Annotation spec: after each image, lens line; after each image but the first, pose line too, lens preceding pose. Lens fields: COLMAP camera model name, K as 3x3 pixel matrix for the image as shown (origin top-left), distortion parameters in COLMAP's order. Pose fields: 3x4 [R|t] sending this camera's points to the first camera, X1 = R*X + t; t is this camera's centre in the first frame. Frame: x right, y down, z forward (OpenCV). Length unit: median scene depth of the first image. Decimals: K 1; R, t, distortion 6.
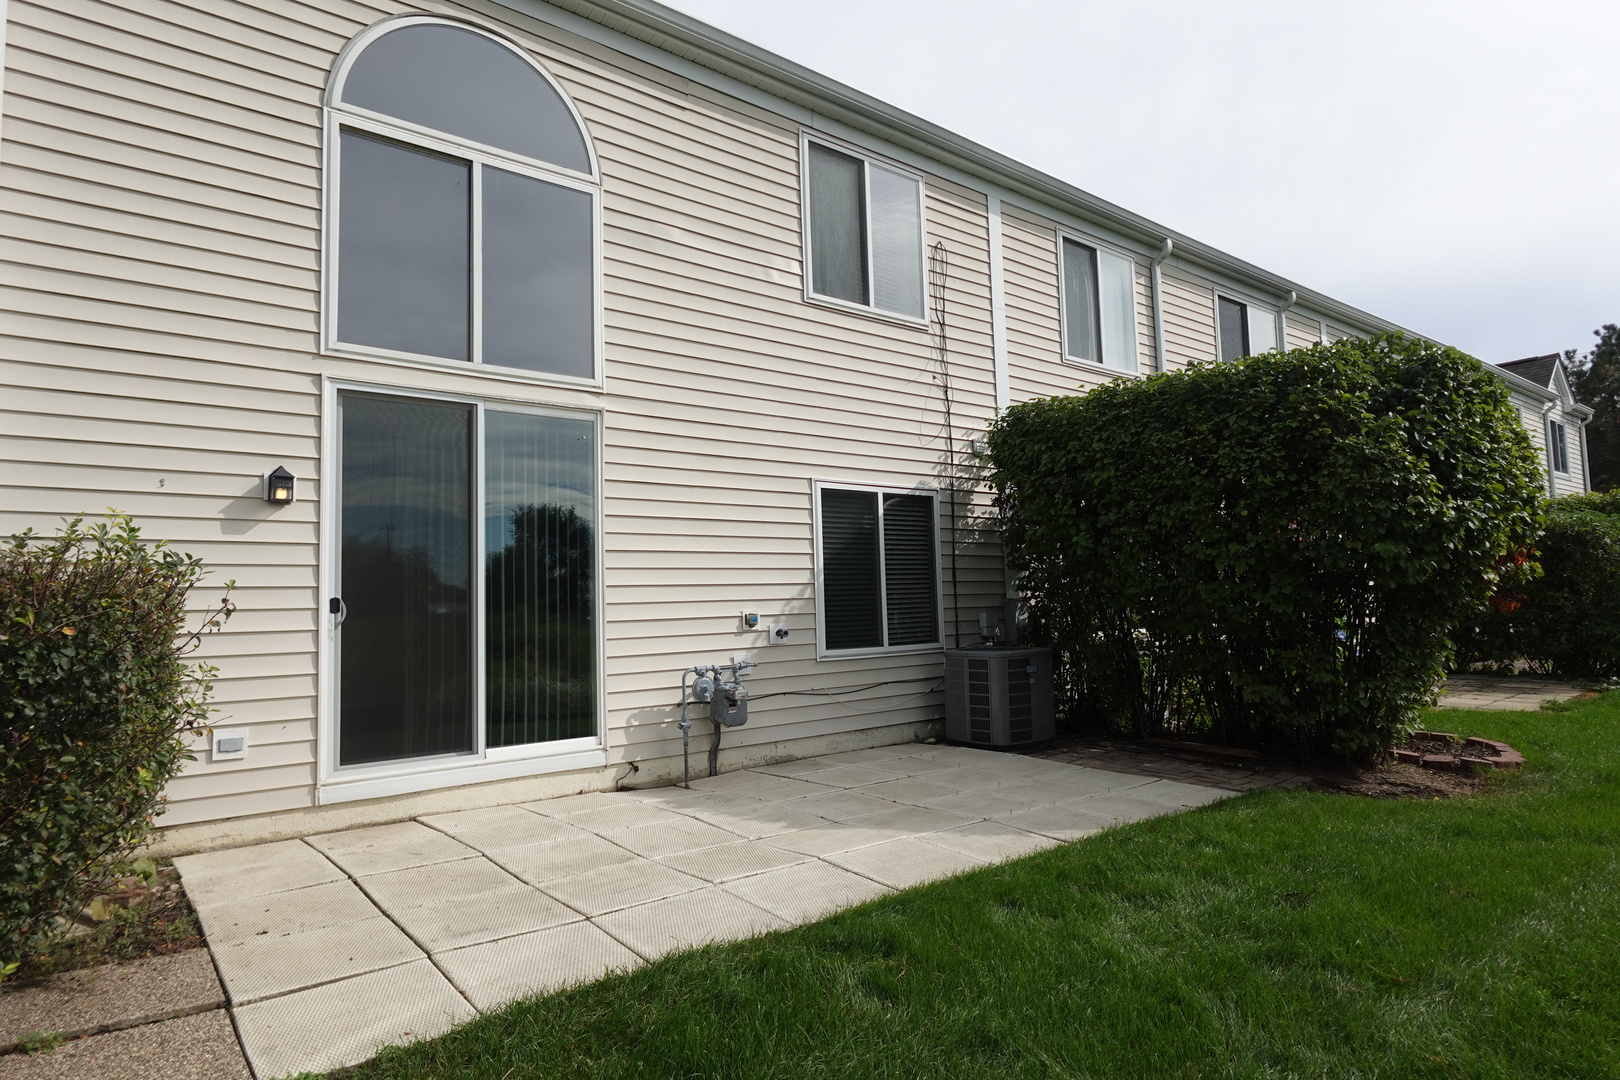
lens RADIAL K [[916.2, 0, 811.6], [0, 916.2, 540.3], [0, 0, 1]] dist [-0.004805, 0.004181]
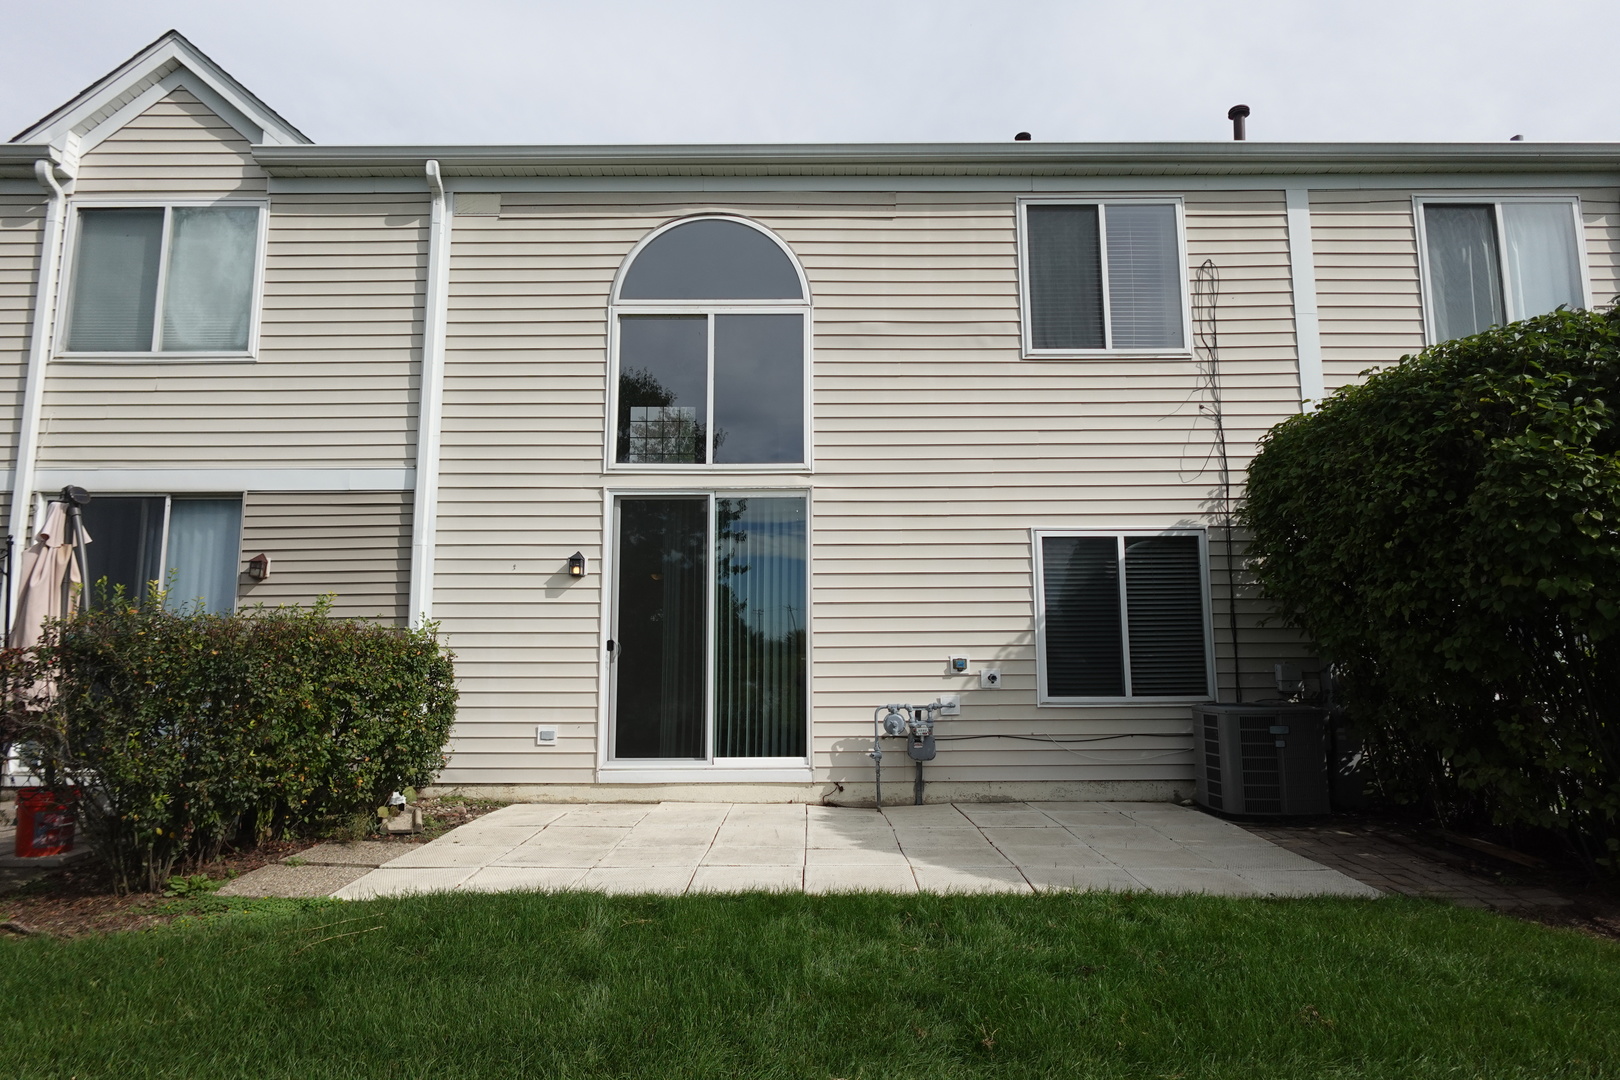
lens RADIAL K [[916.2, 0, 811.1], [0, 916.2, 540.3], [0, 0, 1]] dist [-0.004805, 0.004181]
pose [[0.783289, -0.058402, -0.618908, 0.494565], [0.028011, 0.997882, -0.058711, -0.000494], [0.621026, 0.028651, 0.783266, 0.045062]]
